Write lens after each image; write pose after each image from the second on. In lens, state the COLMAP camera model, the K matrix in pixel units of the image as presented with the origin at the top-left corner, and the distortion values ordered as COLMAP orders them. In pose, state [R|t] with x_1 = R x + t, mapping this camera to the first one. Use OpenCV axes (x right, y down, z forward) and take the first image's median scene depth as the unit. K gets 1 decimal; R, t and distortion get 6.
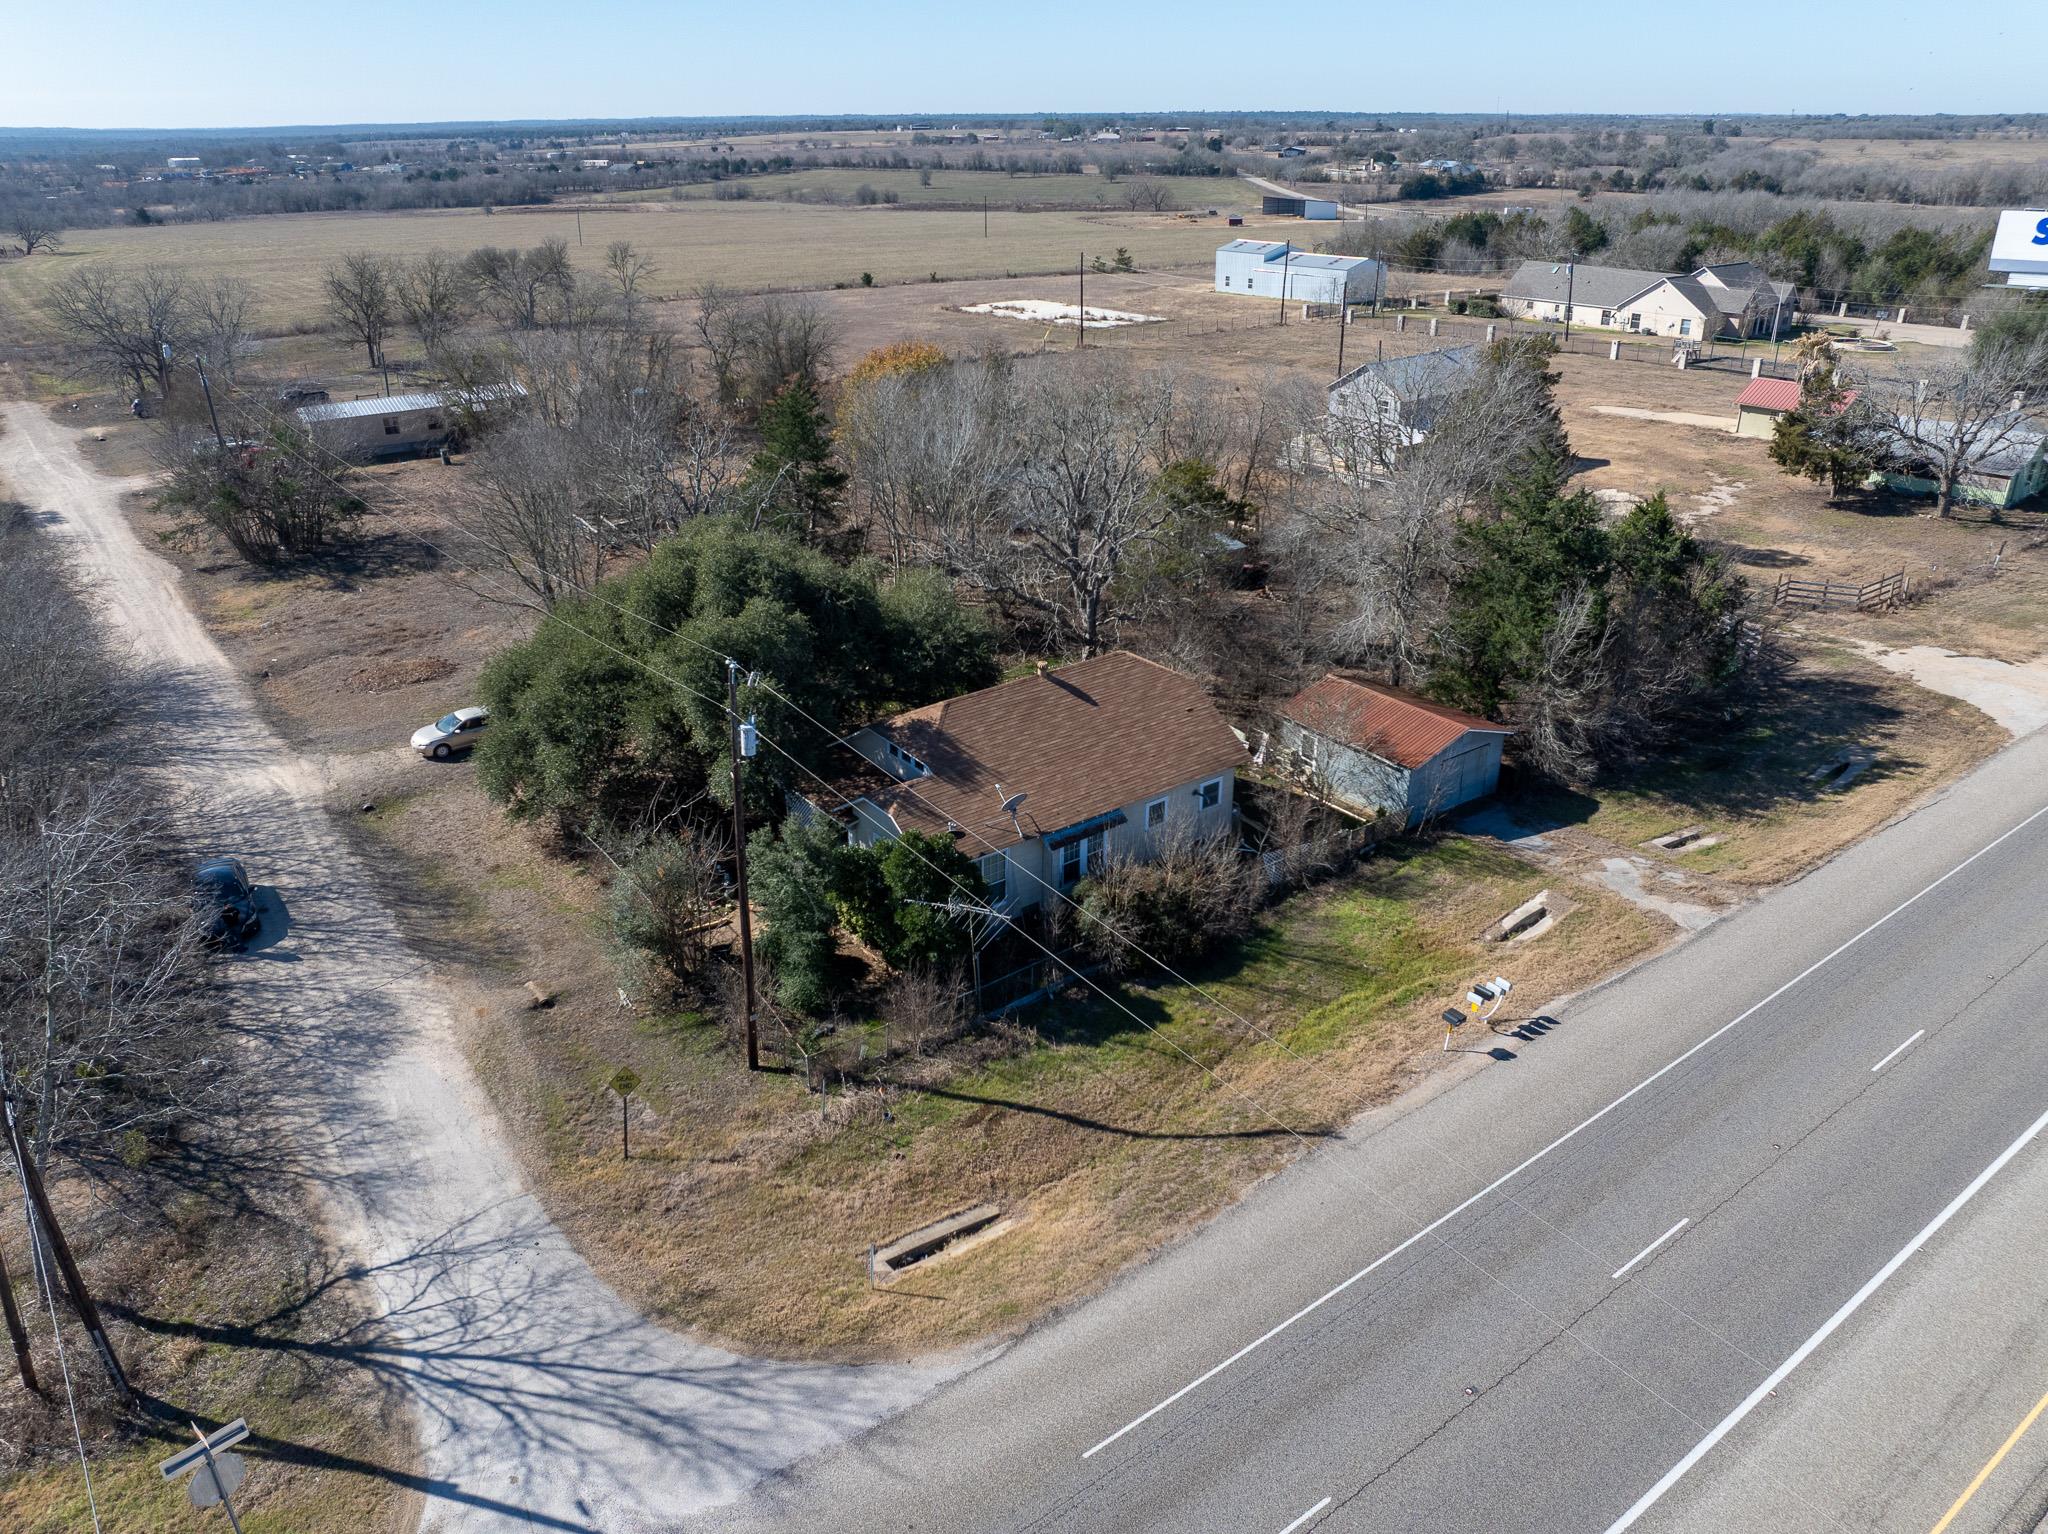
lens RADIAL K [[1445.2, 0, 1034.1], [0, 1445.2, 749.1], [0, 0, 1]] dist [-0.043488, 0.010117]
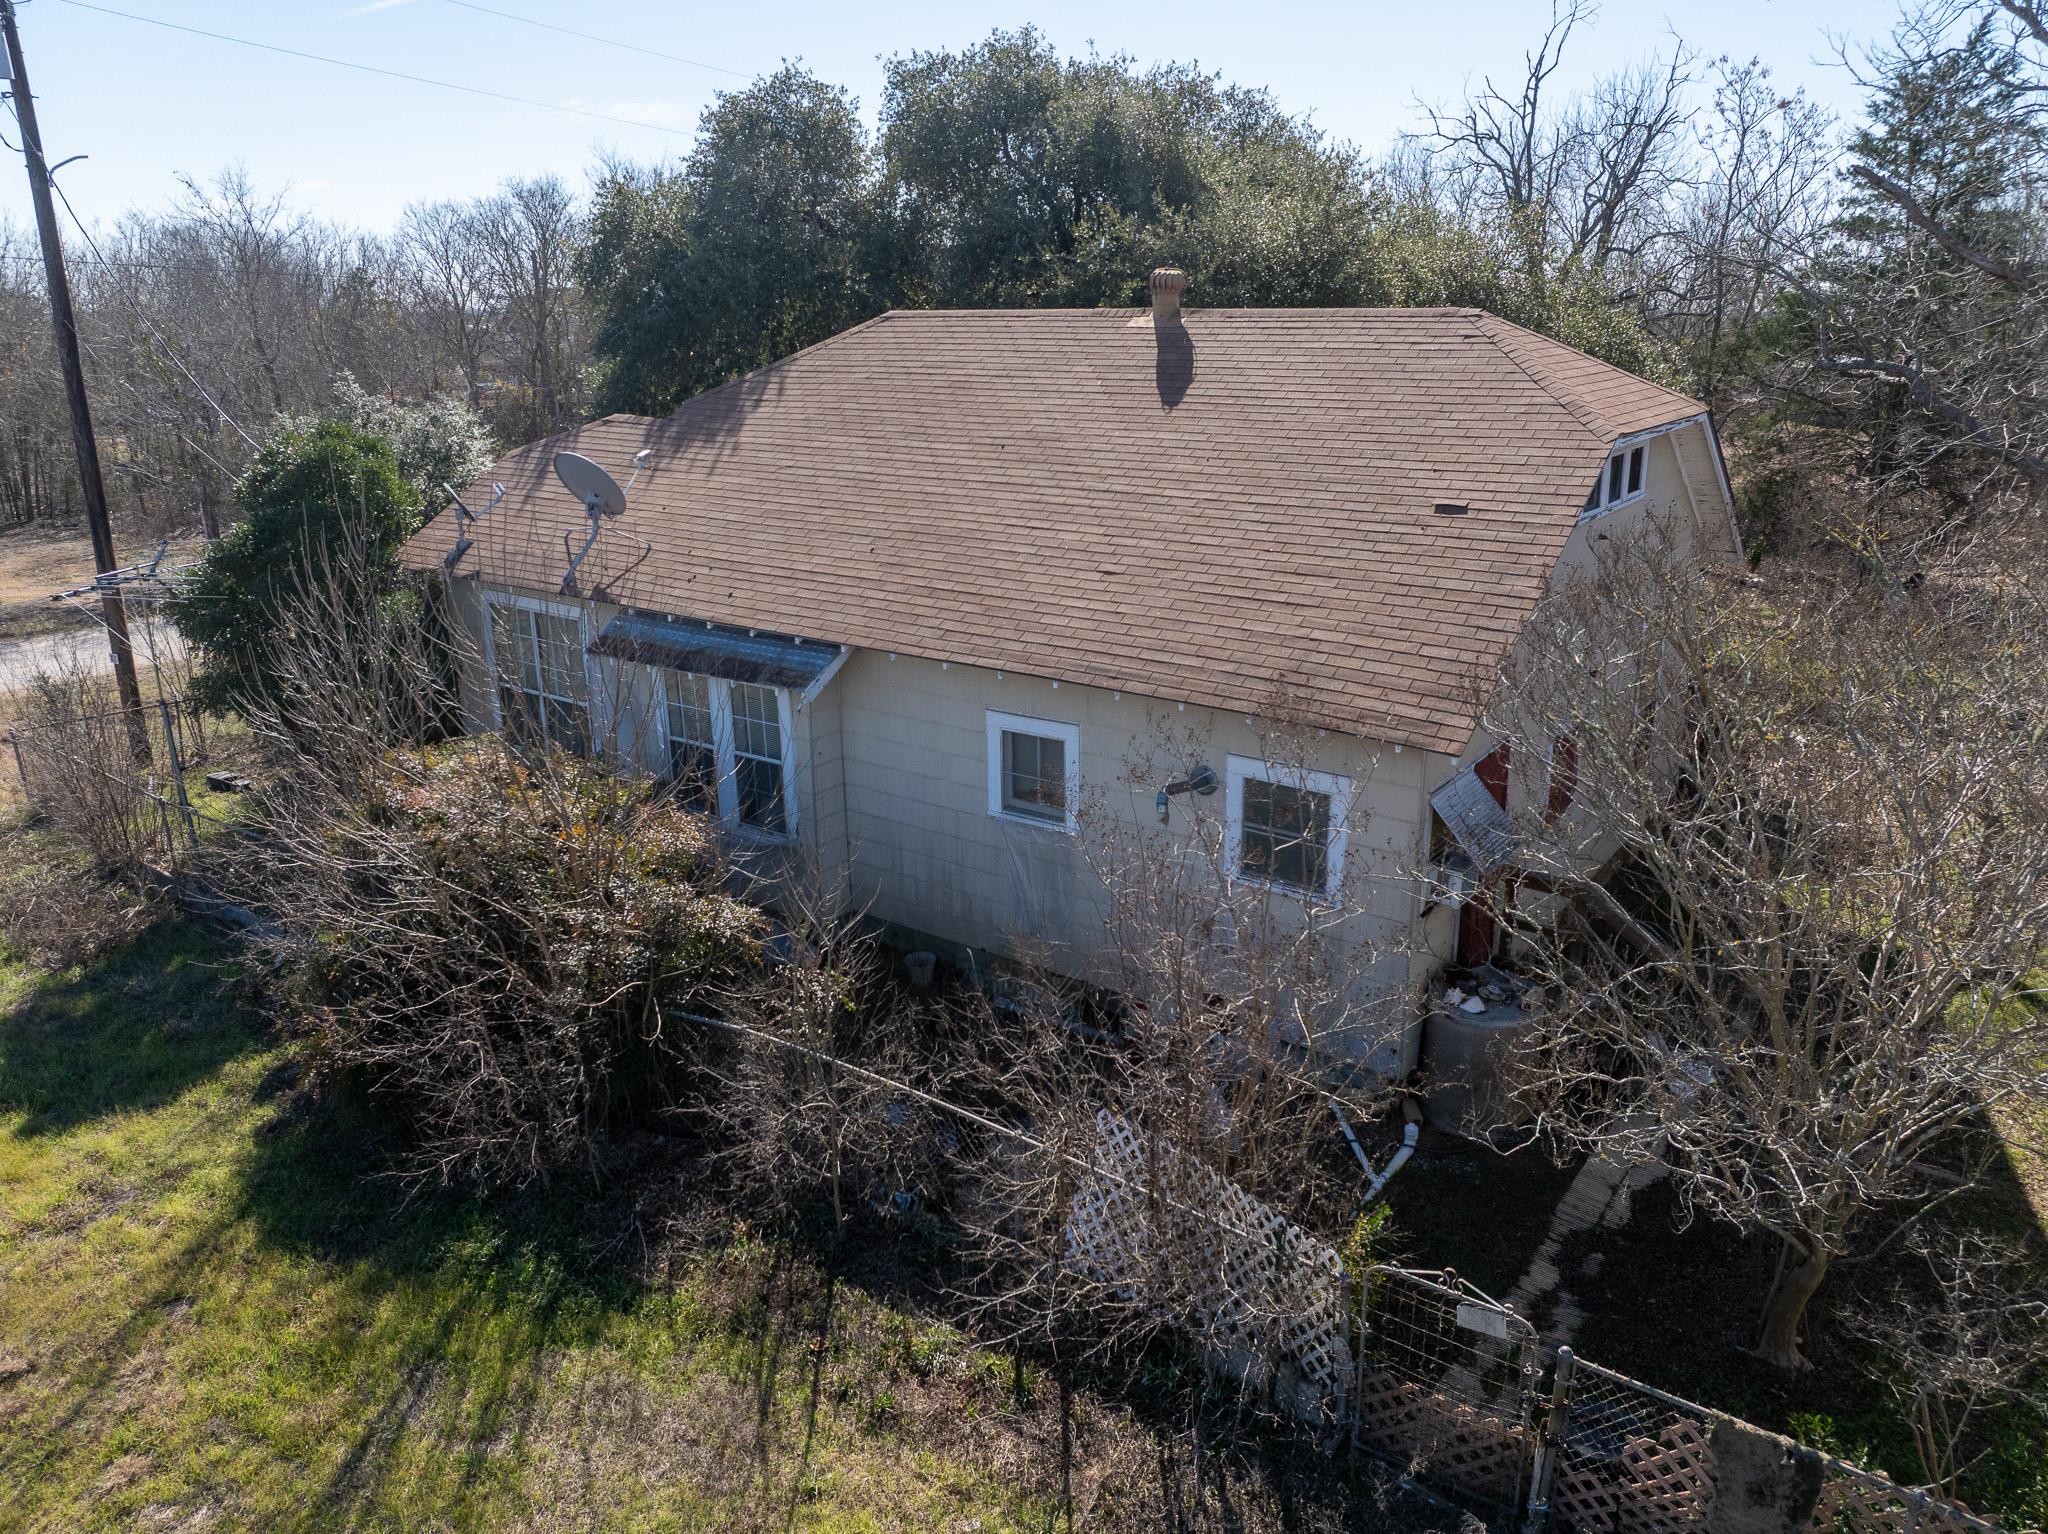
lens RADIAL K [[1415.4, 0, 1024.0], [0, 1415.4, 767.0], [0, 0, 1]] dist [-0.029014, 0.007239]
pose [[0.287152, 0.296143, -0.910957, 0.342786], [-0.385196, 0.906426, 0.173249, -0.001764], [0.877022, 0.301149, 0.374355, 0.947809]]
